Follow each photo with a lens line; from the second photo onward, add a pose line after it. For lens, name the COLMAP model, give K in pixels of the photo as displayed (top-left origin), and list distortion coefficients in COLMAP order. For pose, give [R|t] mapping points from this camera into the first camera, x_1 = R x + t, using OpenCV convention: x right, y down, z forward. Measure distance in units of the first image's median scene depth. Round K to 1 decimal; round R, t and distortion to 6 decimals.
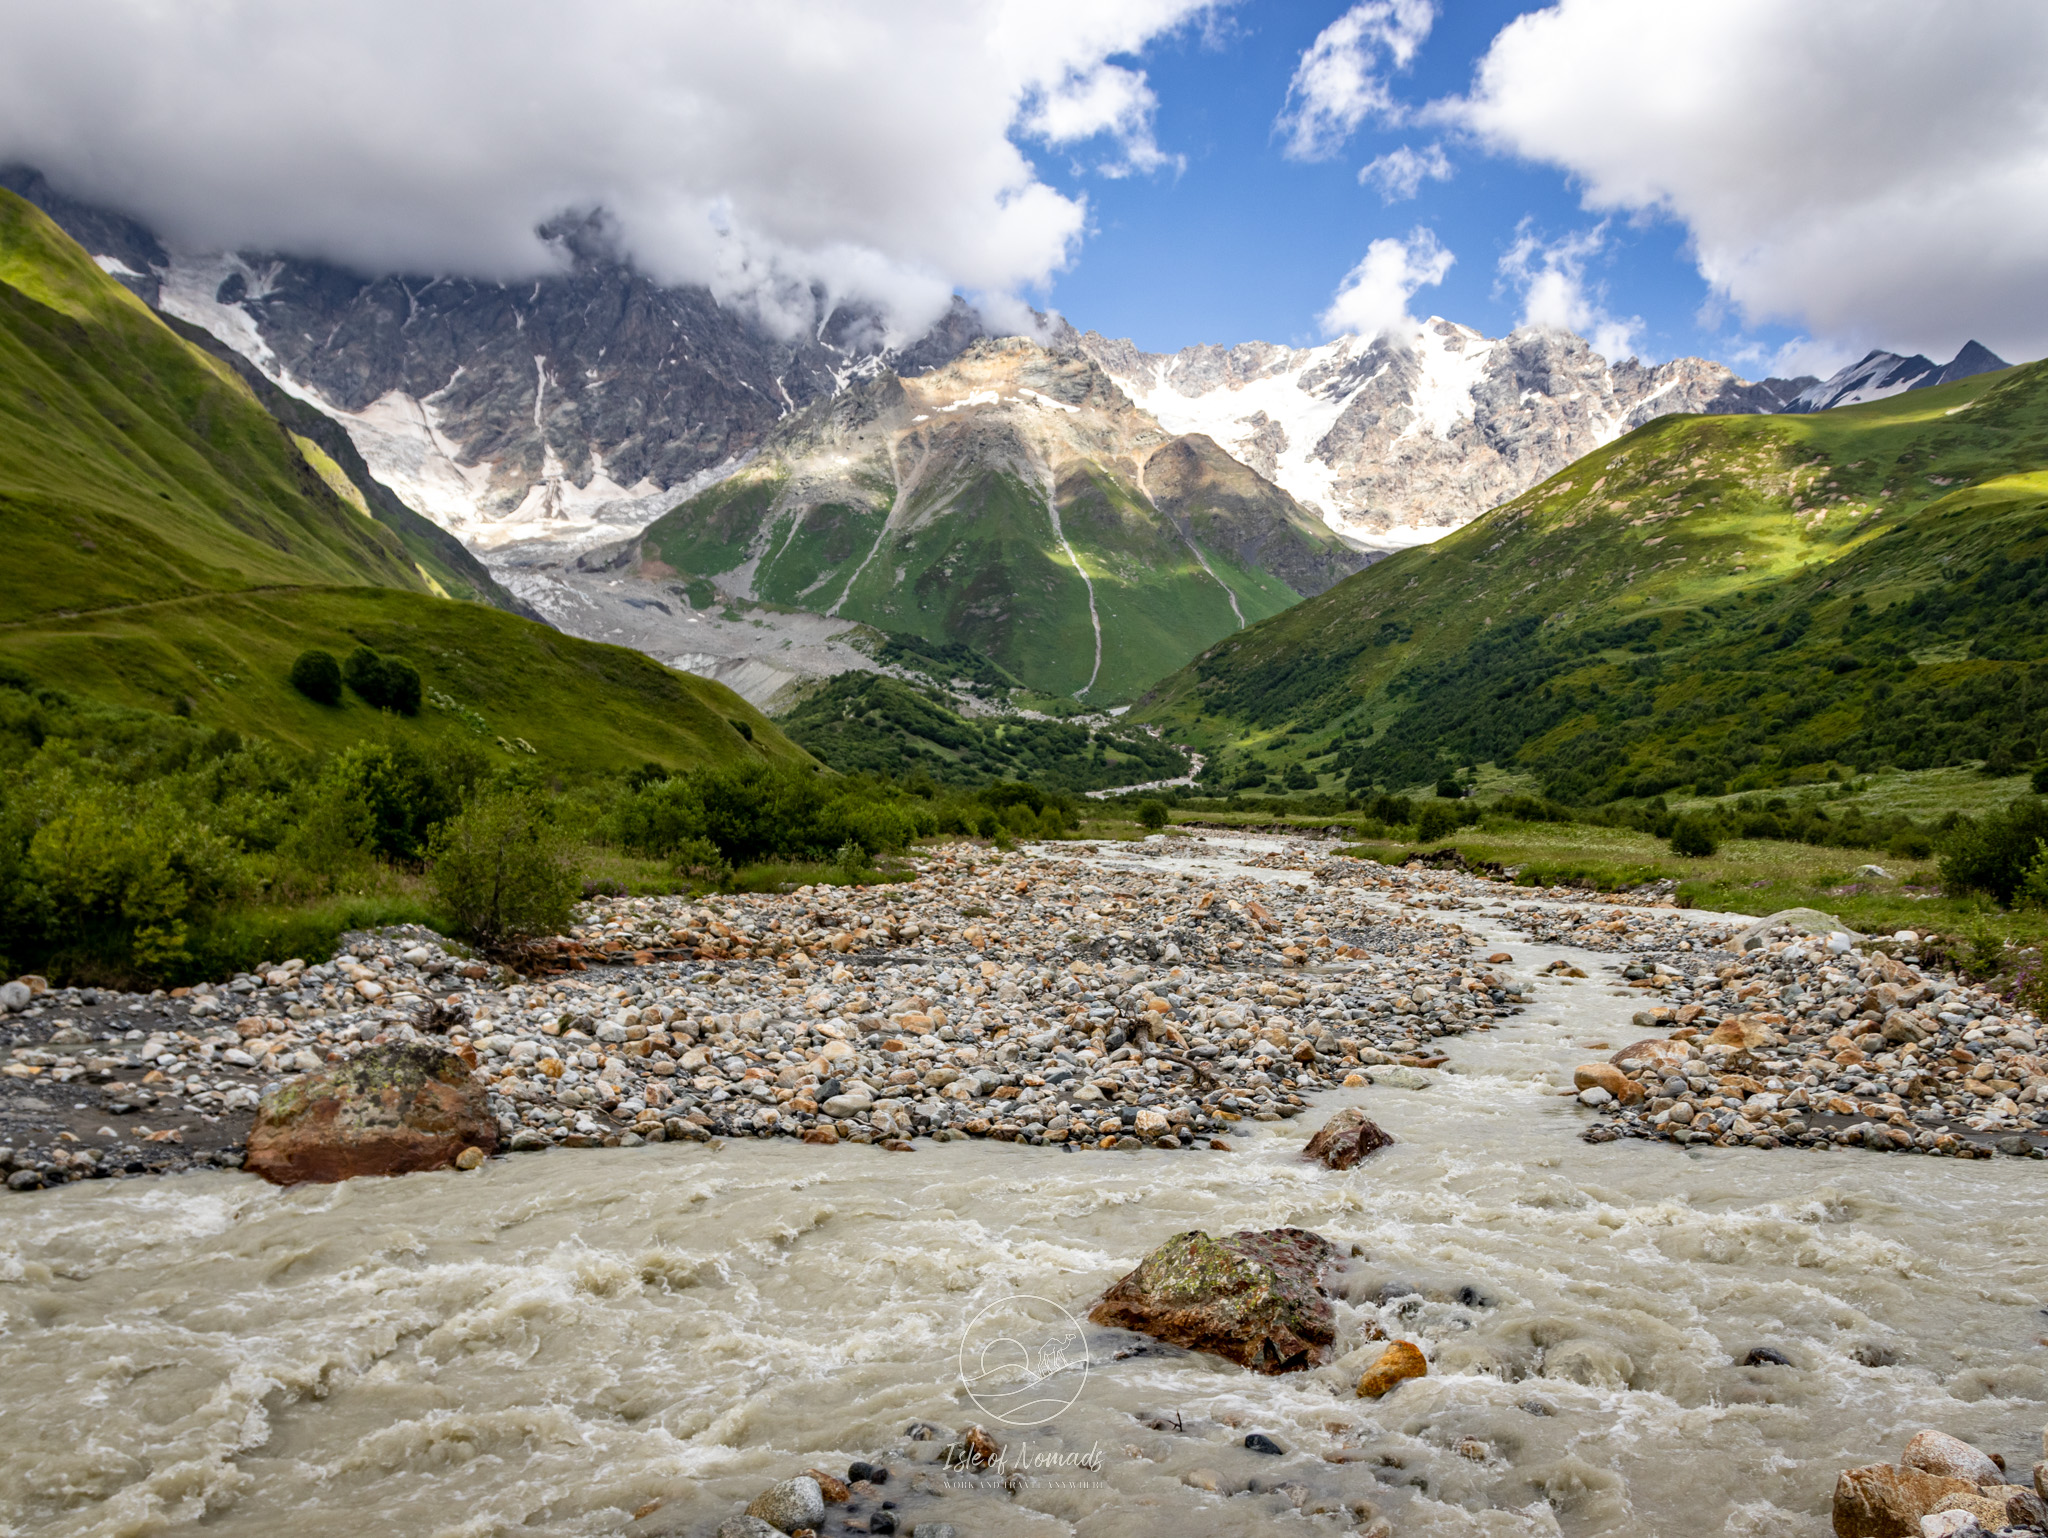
lens RADIAL K [[1723.4, 0, 1024.7], [0, 1723.4, 803.9], [0, 0, 1]] dist [-0.016085, 0.012495]
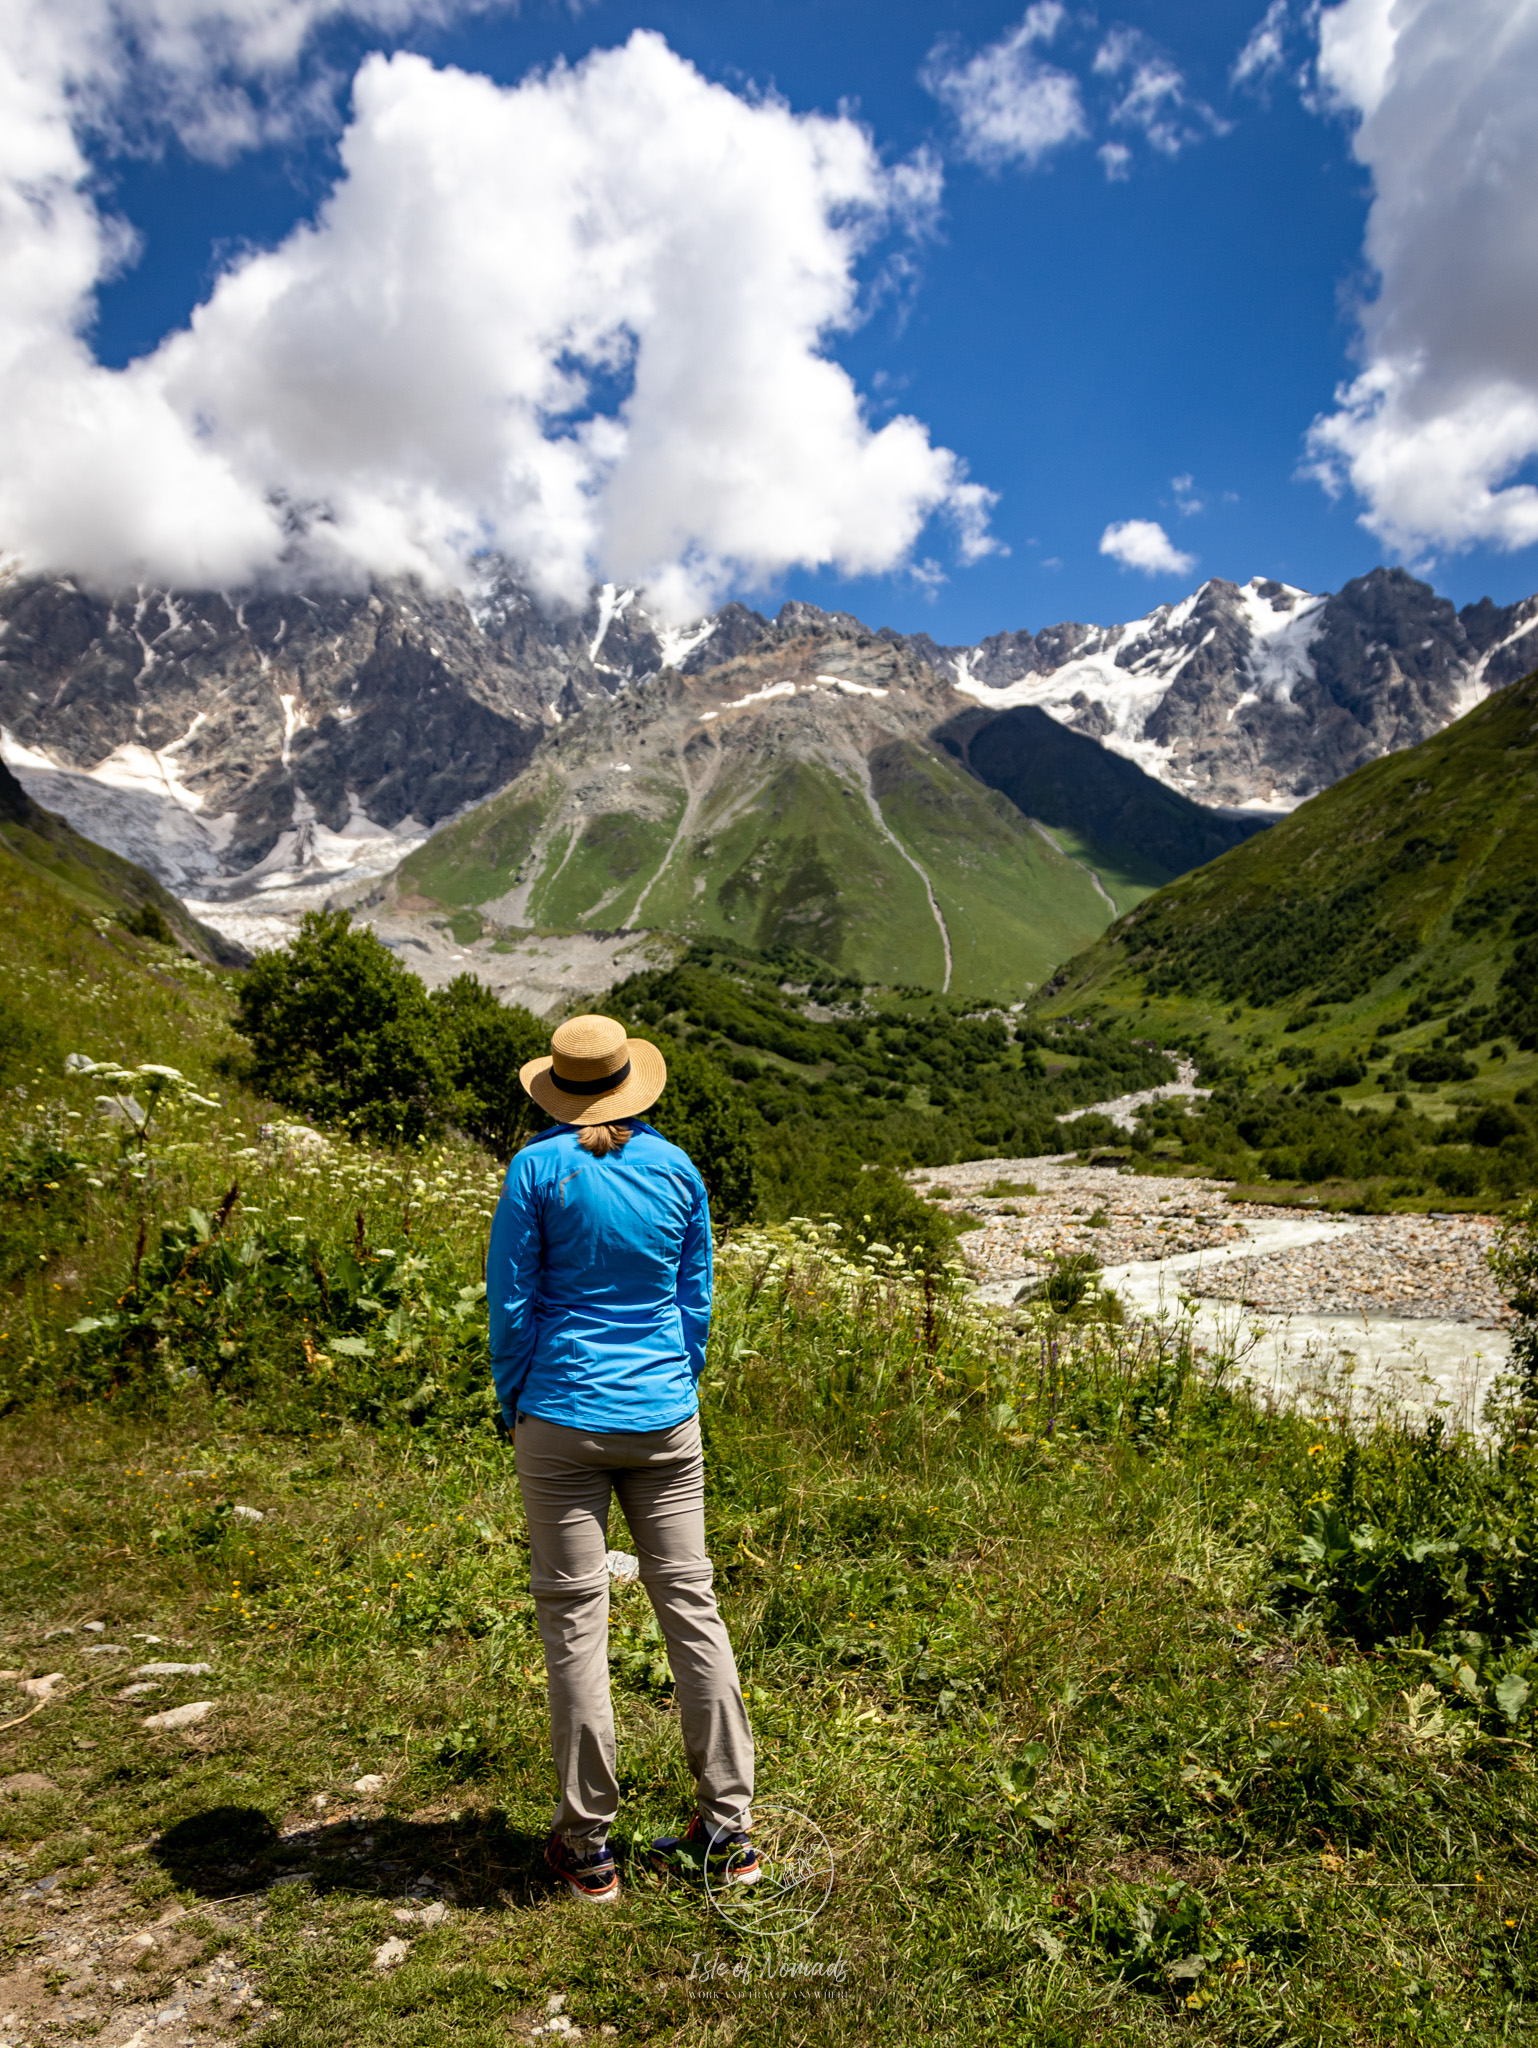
lens RADIAL K [[1723.4, 0, 769.0], [0, 1723.4, 1024.0], [0, 0, 1]] dist [-0.016085, 0.012495]
pose [[0.995865, -0.083345, -0.036146, -0.012889], [0.080559, 0.994096, -0.072689, -0.001380], [0.041991, 0.069477, 0.996699, 0.156083]]
